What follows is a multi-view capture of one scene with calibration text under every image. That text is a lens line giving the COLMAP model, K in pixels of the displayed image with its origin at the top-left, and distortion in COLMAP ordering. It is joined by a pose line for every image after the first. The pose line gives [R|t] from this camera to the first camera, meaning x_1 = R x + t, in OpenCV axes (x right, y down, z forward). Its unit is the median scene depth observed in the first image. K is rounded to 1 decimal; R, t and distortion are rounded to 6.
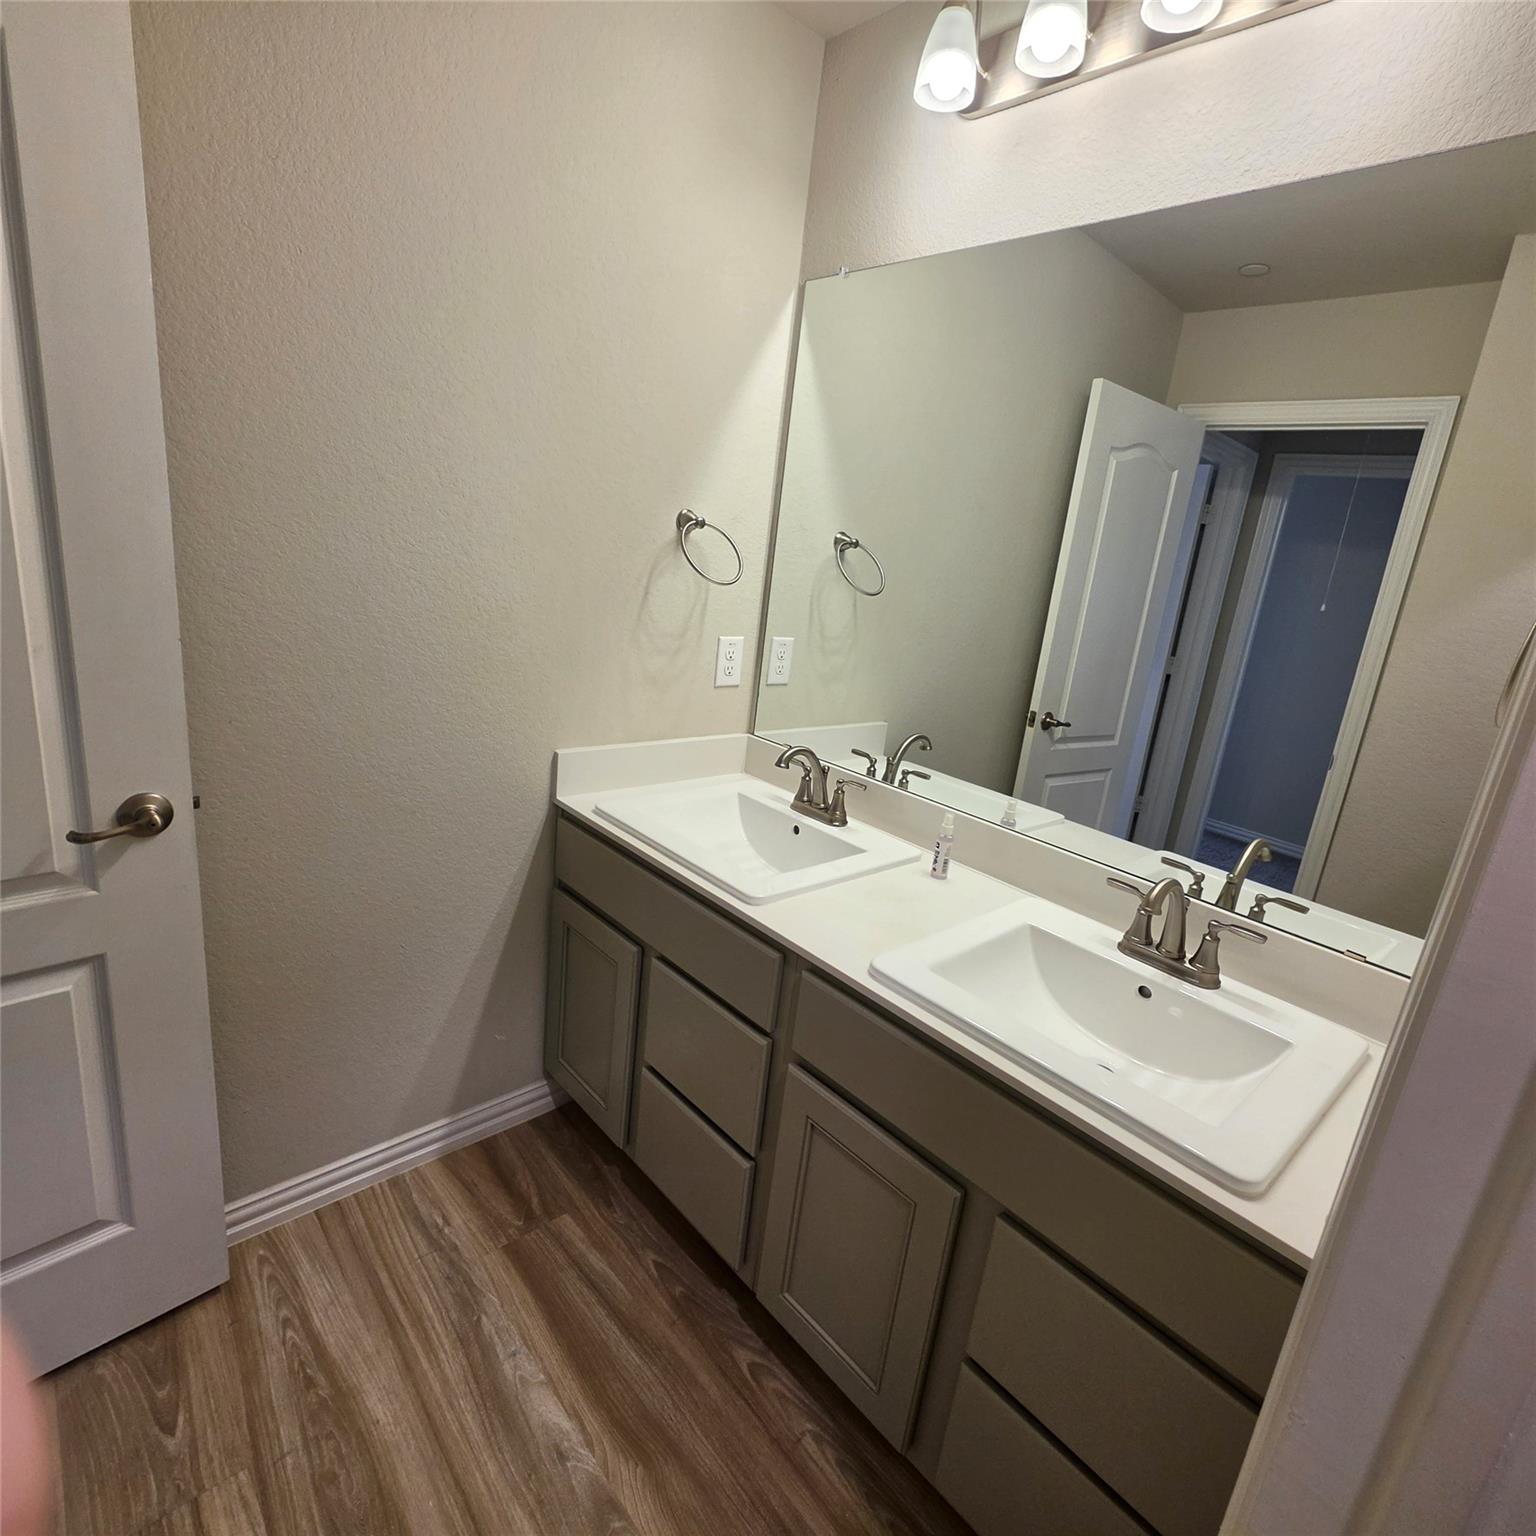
lens RADIAL K [[771.2, 0, 767.2], [0, 771.2, 709.4], [0, 0, 1]] dist [-0.036027, -0.000081]
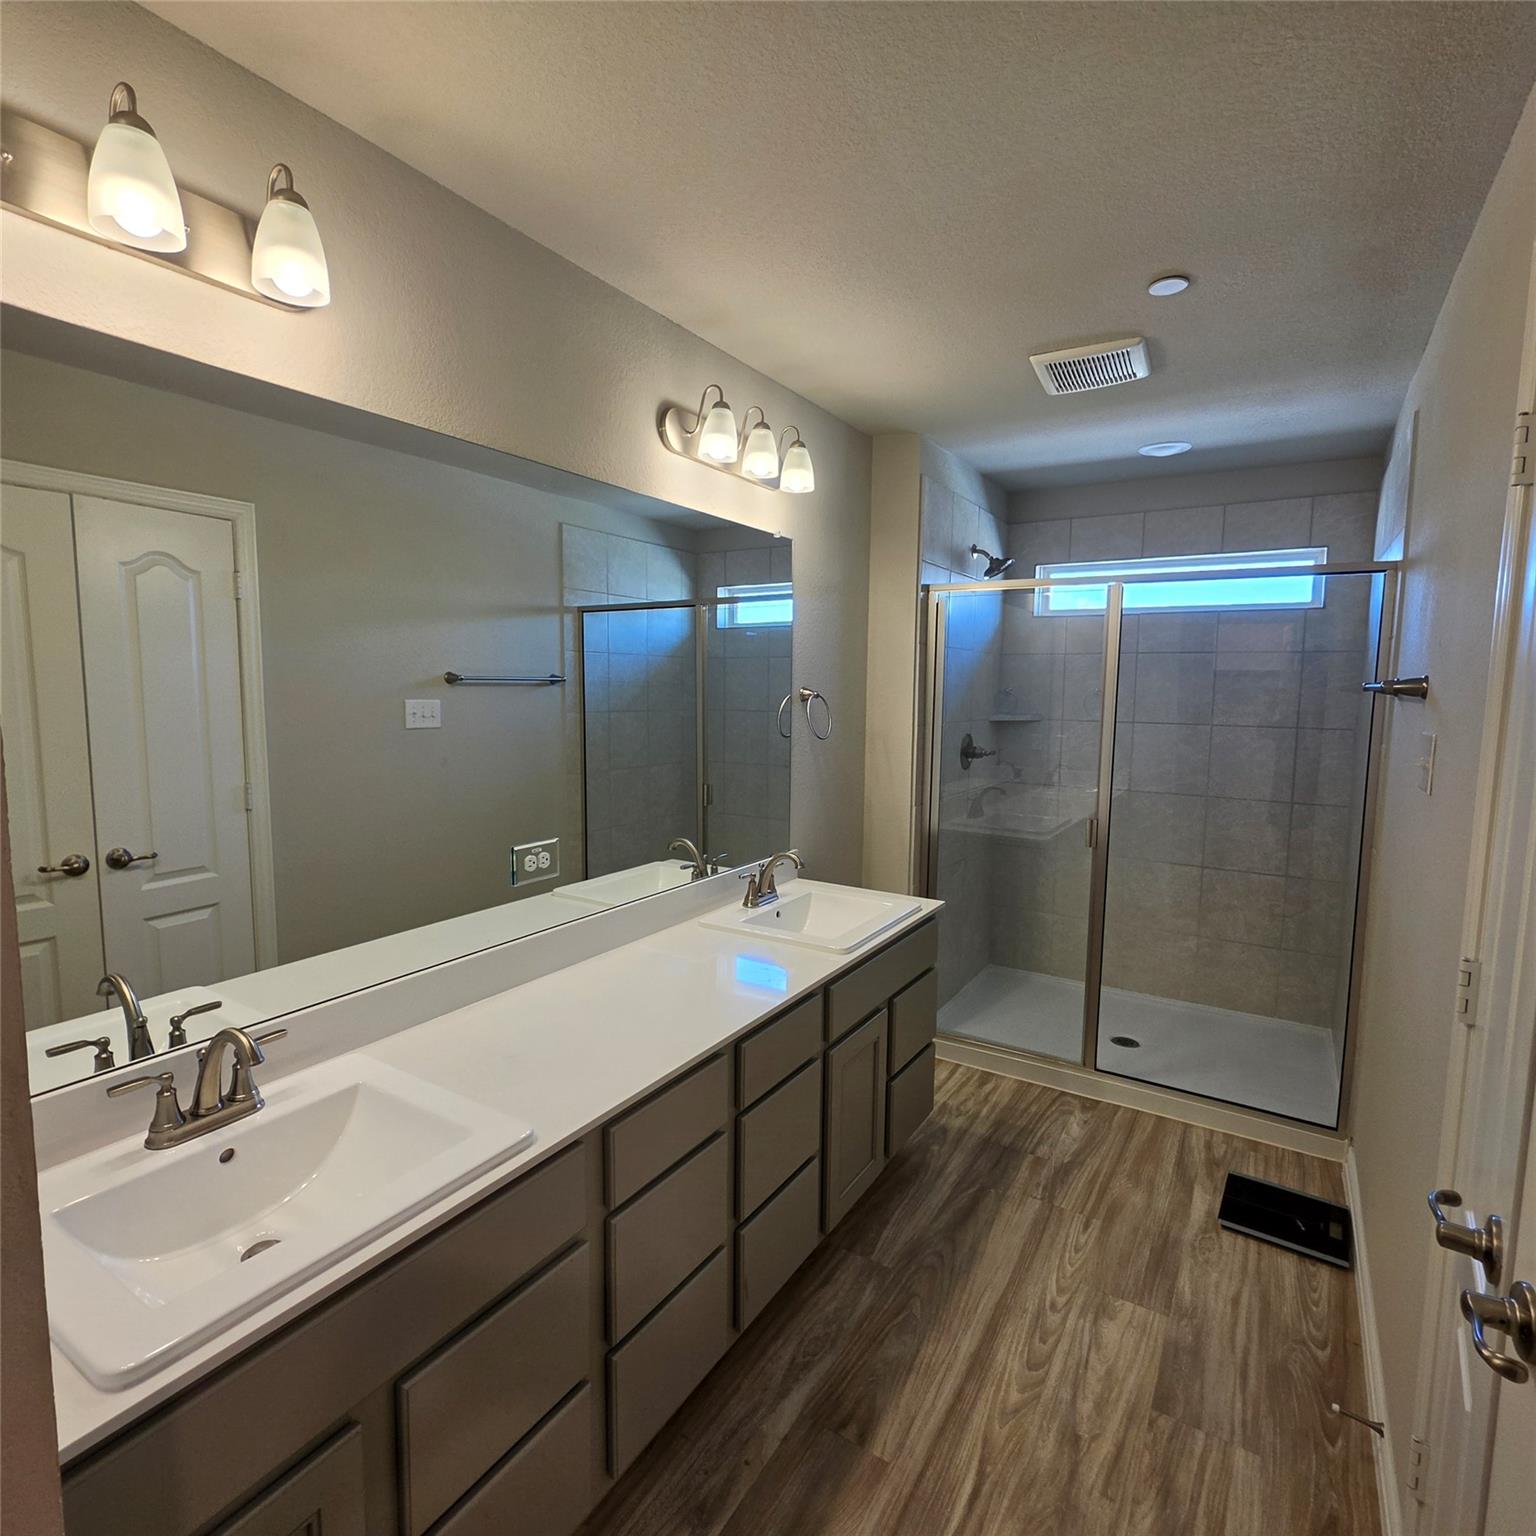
lens RADIAL K [[837.1, 0, 768.0], [0, 837.1, 768.0], [0, 0, 1]] dist [0.000198, -0.000241]
pose [[-0.230861, -0.194333, 0.953382, -0.585010], [0.202164, 0.948887, 0.242370, -0.197852], [-0.951753, 0.248693, -0.179773, 0.553790]]
